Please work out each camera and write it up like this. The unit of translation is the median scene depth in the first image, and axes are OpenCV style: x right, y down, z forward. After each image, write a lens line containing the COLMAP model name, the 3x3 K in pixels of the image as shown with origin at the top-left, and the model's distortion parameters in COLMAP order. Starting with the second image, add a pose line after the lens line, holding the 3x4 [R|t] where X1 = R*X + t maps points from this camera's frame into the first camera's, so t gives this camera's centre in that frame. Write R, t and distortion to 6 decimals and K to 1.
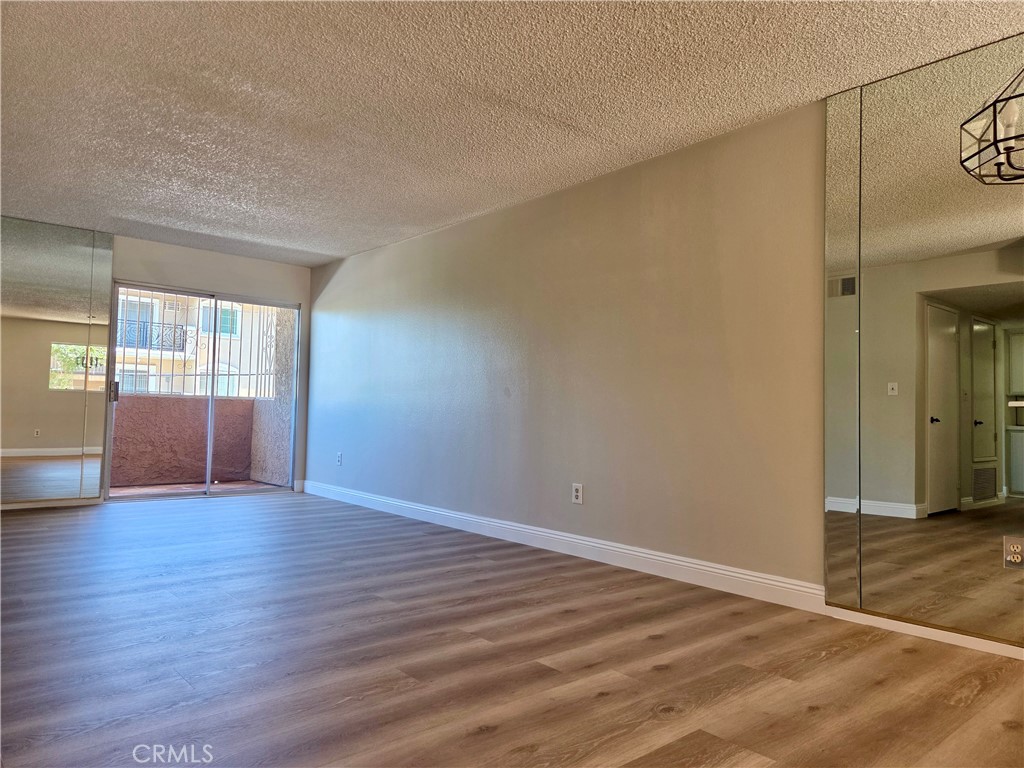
lens RADIAL K [[683.1, 0, 504.2], [0, 683.1, 383.7], [0, 0, 1]] dist [0.067642, -0.045393]
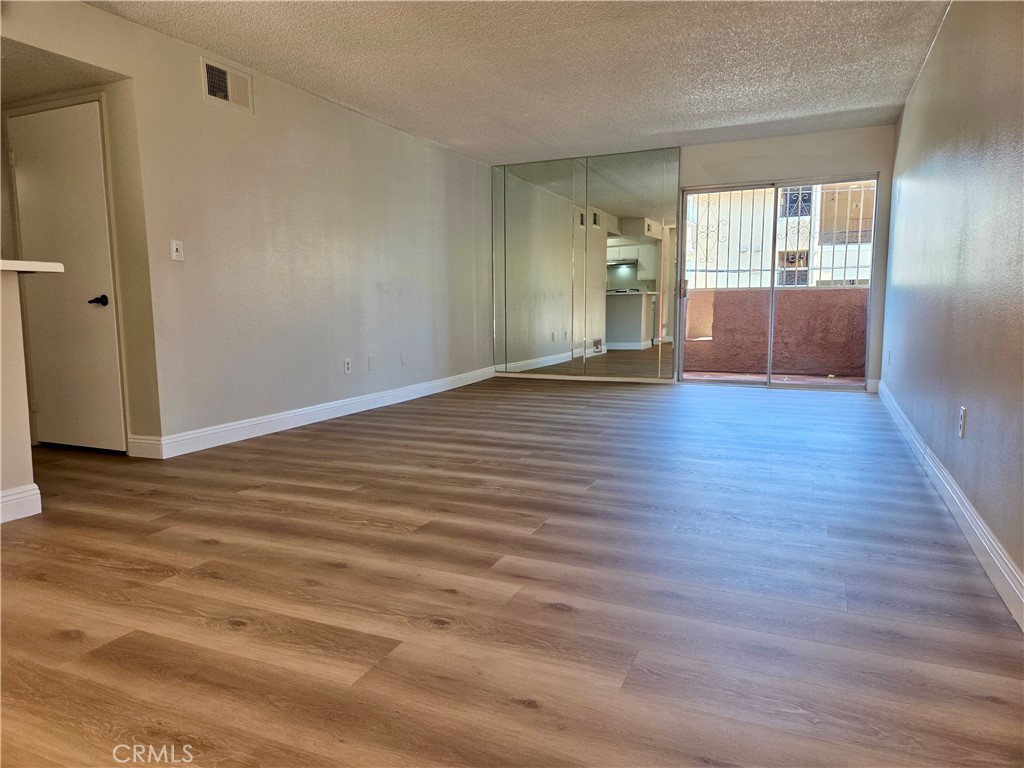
lens RADIAL K [[683.1, 0, 504.2], [0, 683.1, 383.7], [0, 0, 1]] dist [0.067642, -0.045393]
pose [[0.428110, 0.081625, -0.900033, 0.924519], [0.058819, 0.991284, 0.117879, 0.041806], [0.901810, -0.103404, 0.419578, 0.619650]]
